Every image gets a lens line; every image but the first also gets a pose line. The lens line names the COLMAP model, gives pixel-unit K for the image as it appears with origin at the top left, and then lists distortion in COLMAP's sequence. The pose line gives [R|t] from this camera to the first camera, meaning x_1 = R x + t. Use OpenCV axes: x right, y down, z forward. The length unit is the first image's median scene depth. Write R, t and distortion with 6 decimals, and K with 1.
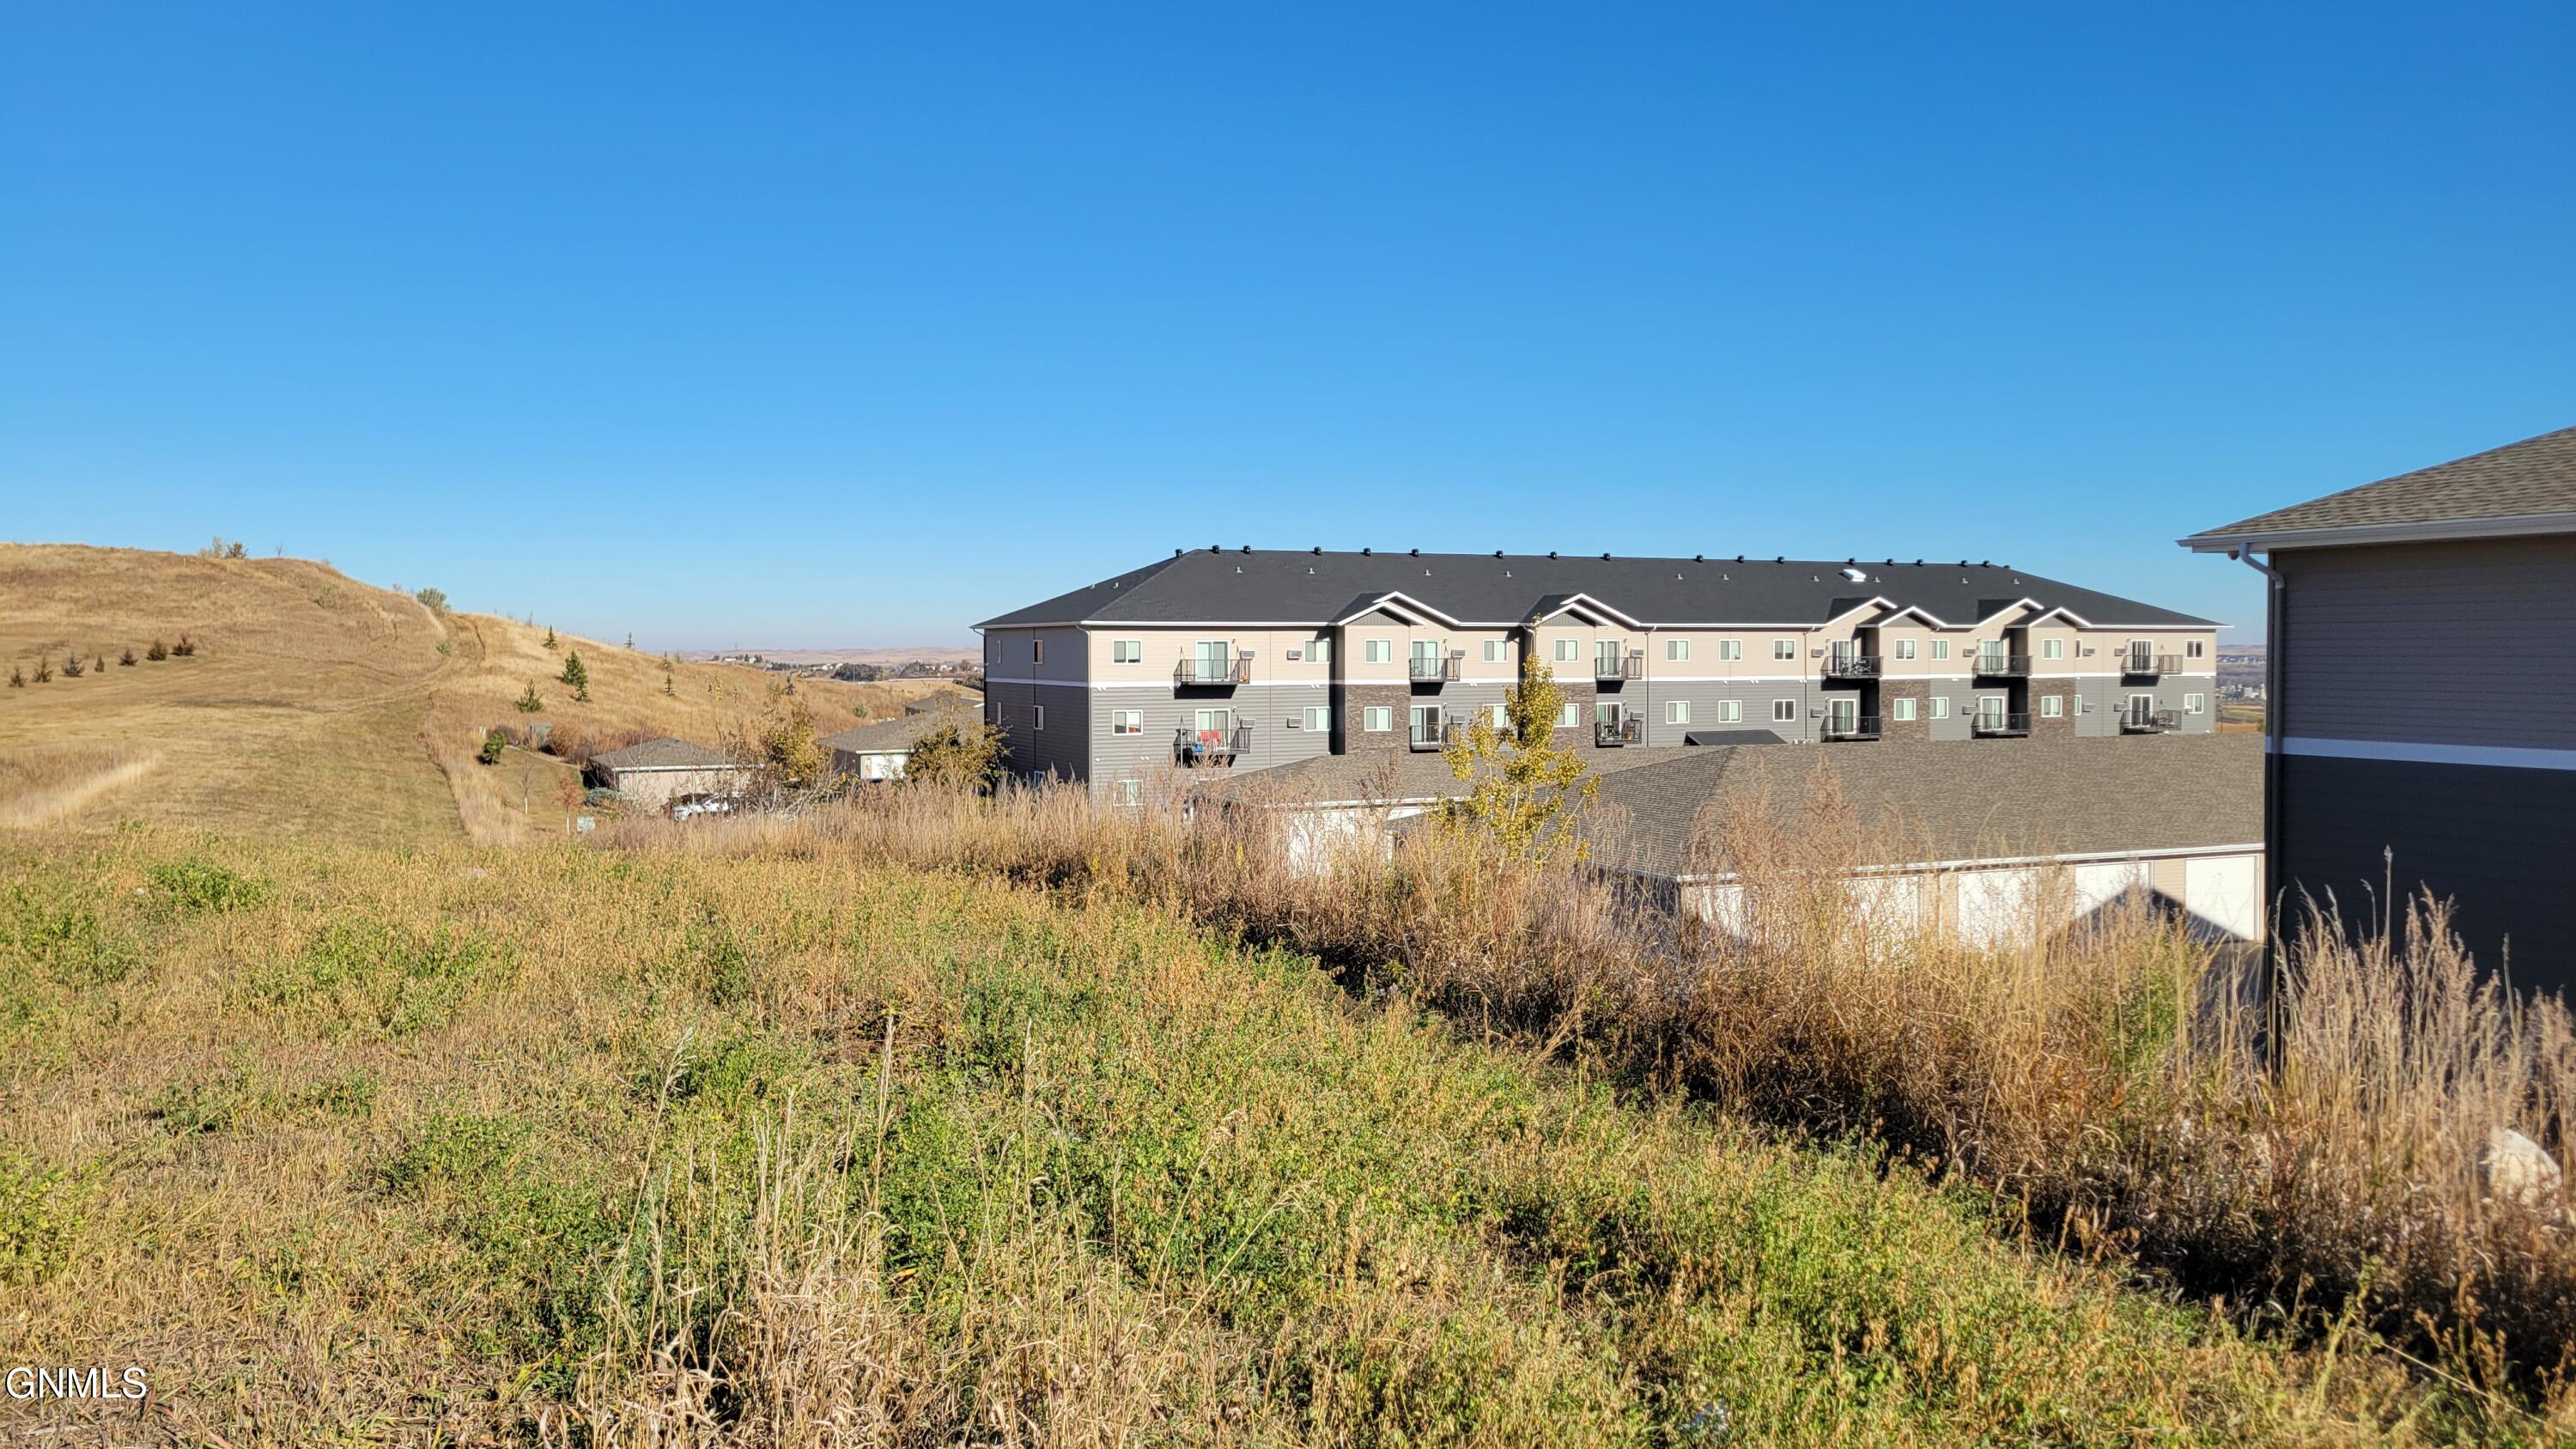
lens RADIAL K [[1922.0, 0, 1258.2], [0, 1922.0, 712.1], [0, 0, 1]] dist [0.050671, -0.039483]
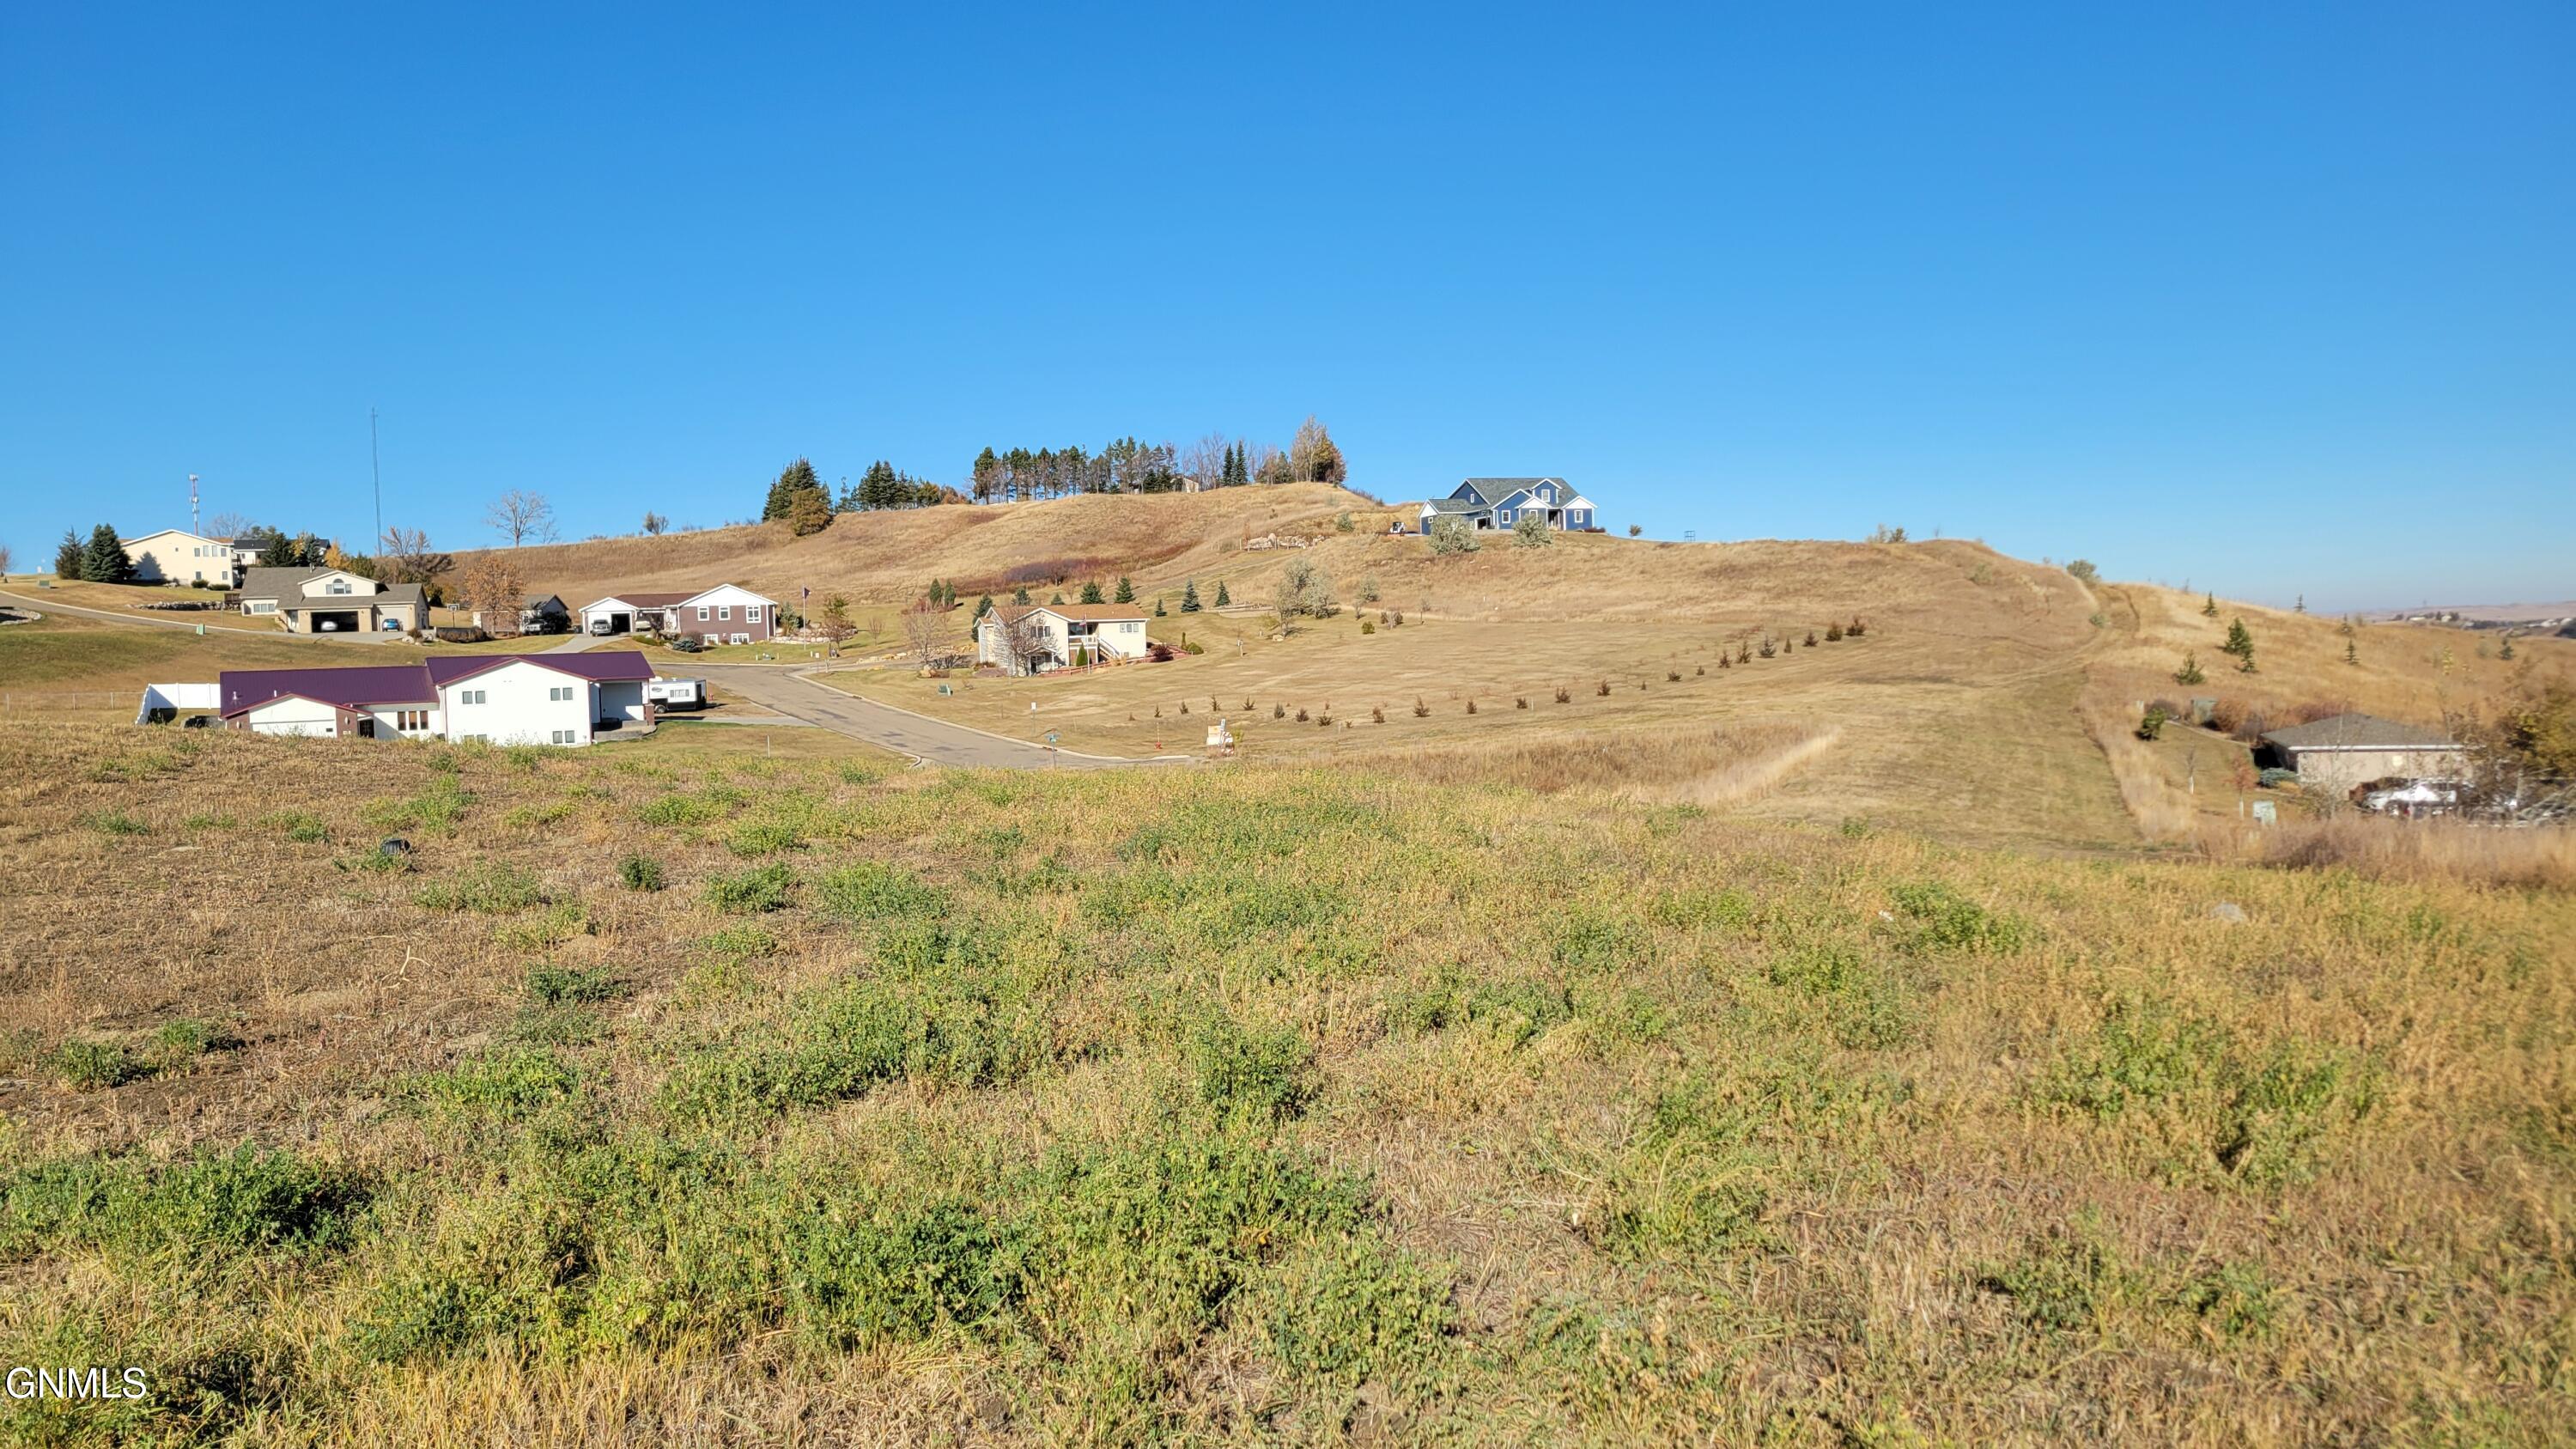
lens RADIAL K [[1913.7, 0, 1265.0], [0, 1913.7, 752.3], [0, 0, 1]] dist [0.054751, -0.036143]
pose [[0.697010, 0.015532, -0.716894, -0.012594], [0.010455, 0.999439, 0.031818, -0.001852], [0.716986, -0.029673, 0.696456, 0.014339]]
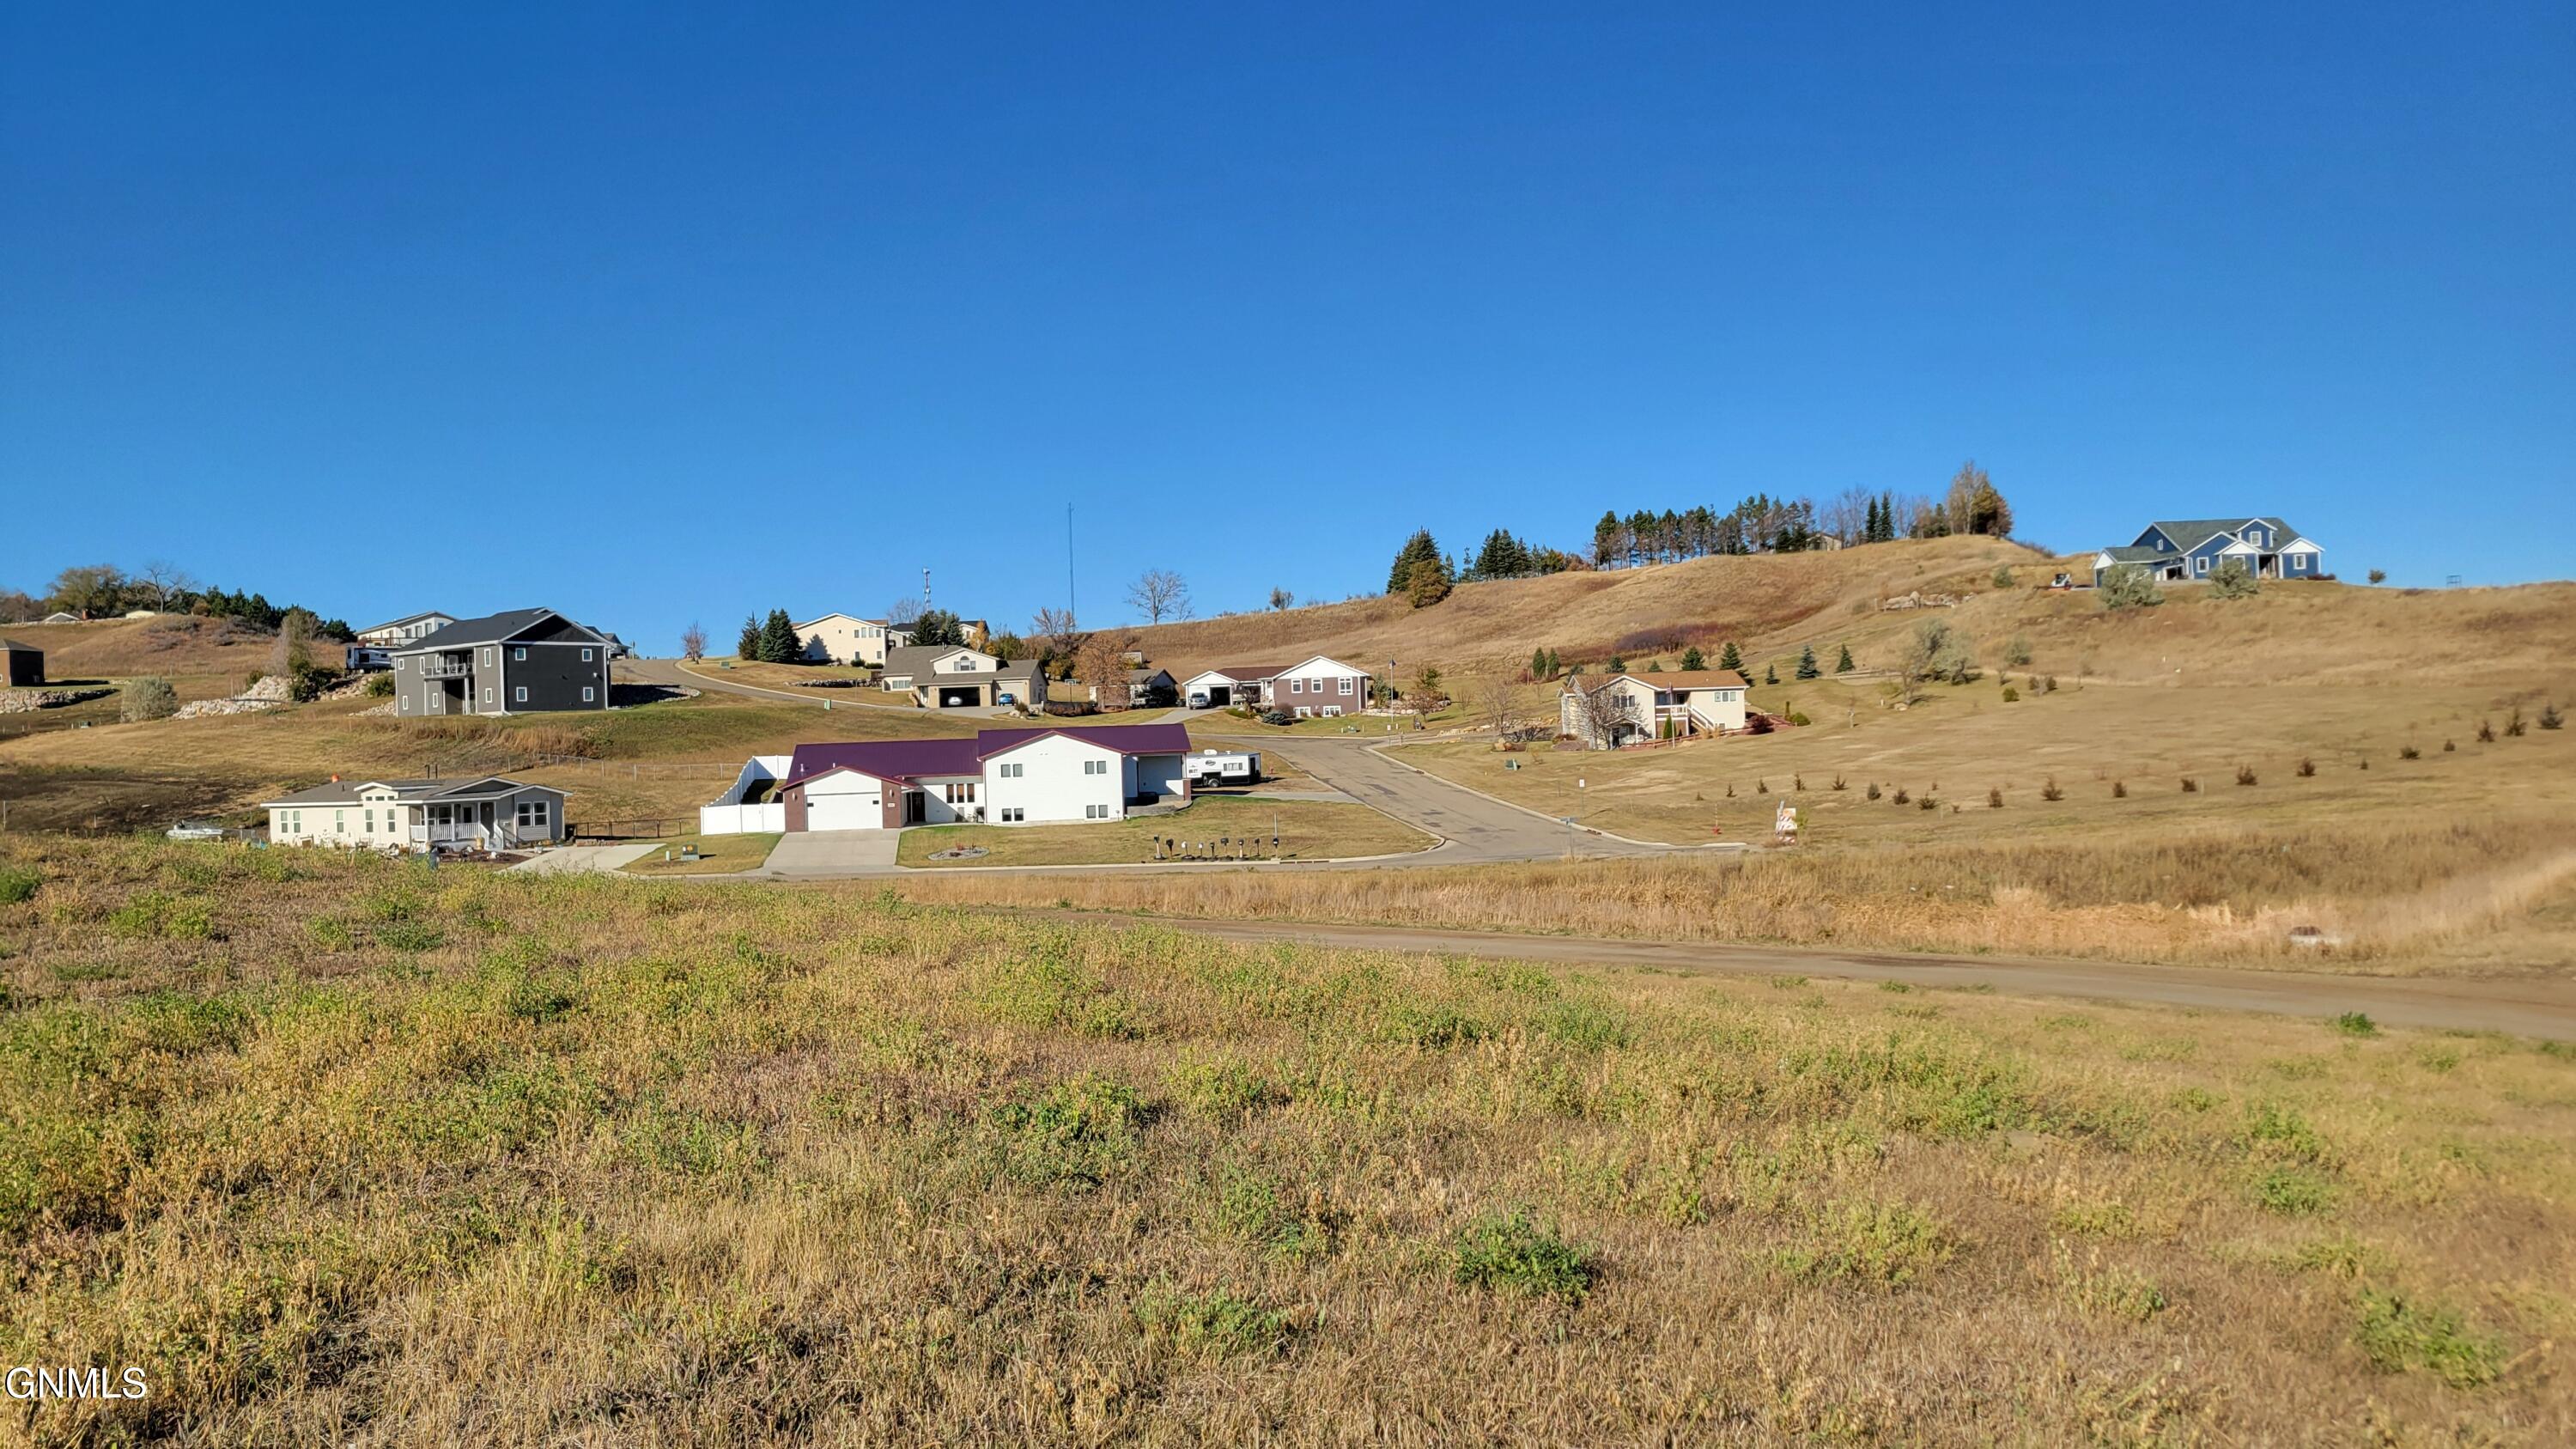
lens RADIAL K [[1934.5, 0, 1294.3], [0, 1934.5, 733.7], [0, 0, 1]] dist [0.058667, -0.040168]
pose [[0.431597, -0.018838, -0.901870, -0.054918], [0.004677, 0.999815, -0.018645, -0.002345], [0.902055, 0.003829, 0.431605, 0.109352]]
